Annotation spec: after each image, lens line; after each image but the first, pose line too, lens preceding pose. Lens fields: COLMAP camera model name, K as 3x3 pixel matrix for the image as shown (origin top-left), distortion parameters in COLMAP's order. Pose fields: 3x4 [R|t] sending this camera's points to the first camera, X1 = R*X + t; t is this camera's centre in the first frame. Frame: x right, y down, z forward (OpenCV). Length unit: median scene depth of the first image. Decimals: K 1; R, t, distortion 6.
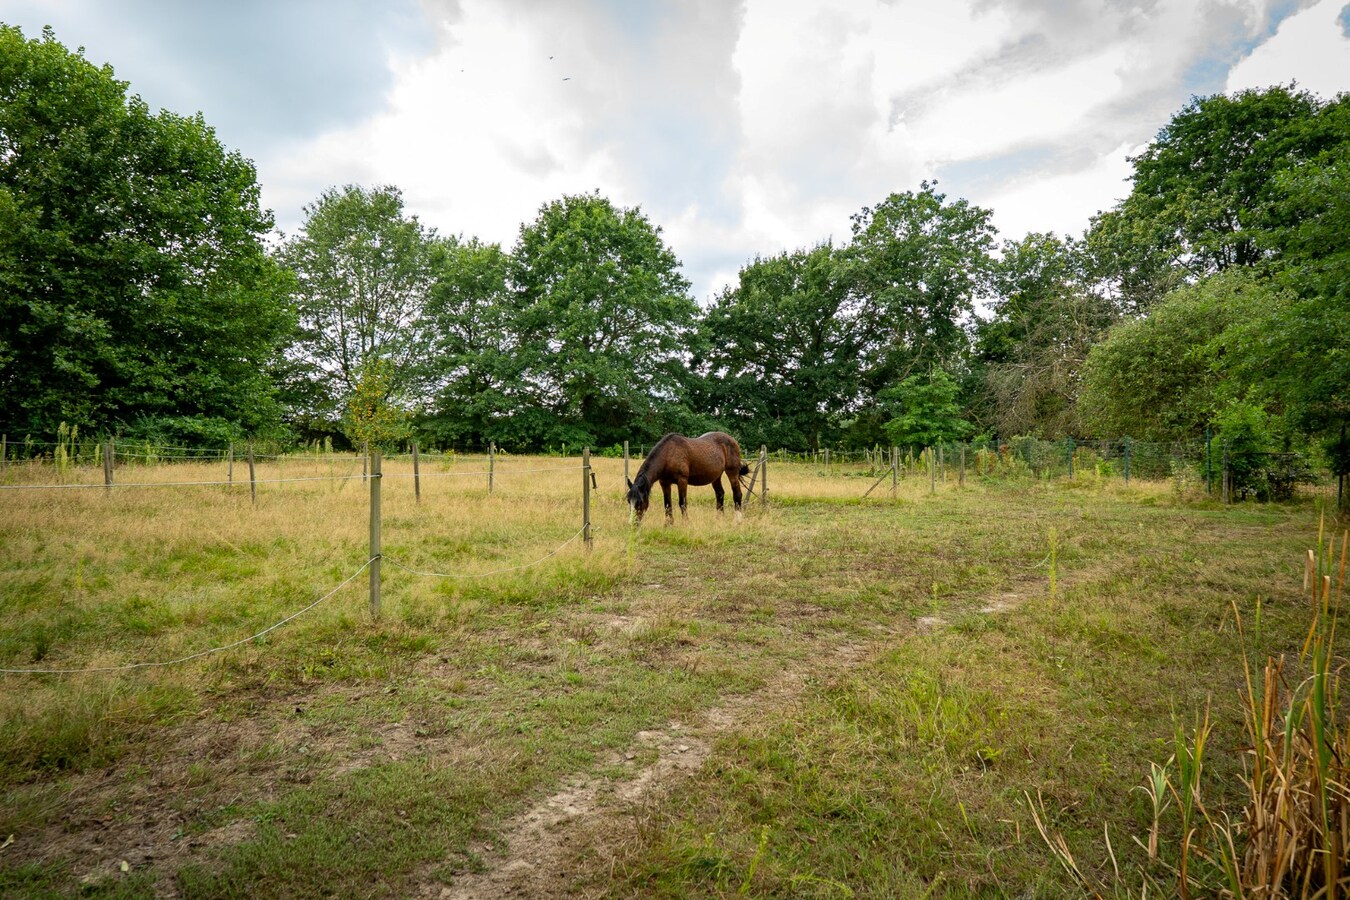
lens RADIAL K [[993.3, 0, 678.2], [0, 993.3, 470.2], [0, 0, 1]] dist [-0.007656, -0.010485]
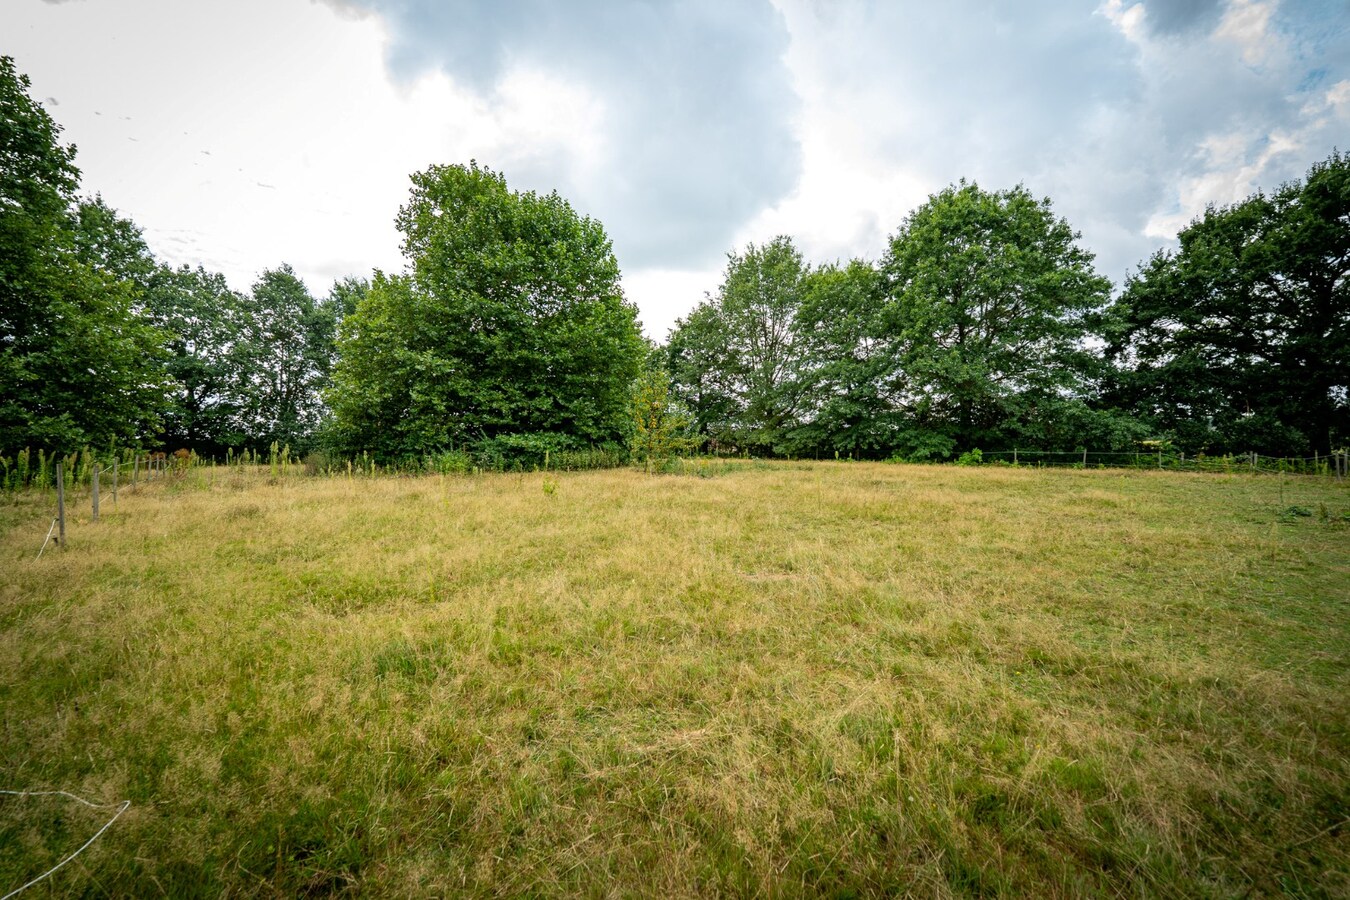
lens RADIAL K [[565.8, 0, 690.4], [0, 565.8, 449.9], [0, 0, 1]] dist [-0.008725, -0.000314]
pose [[0.727067, -0.013625, -0.686431, 0.089064], [-0.004201, 0.999696, -0.024293, -0.011381], [0.686554, 0.020546, 0.726789, 0.428162]]
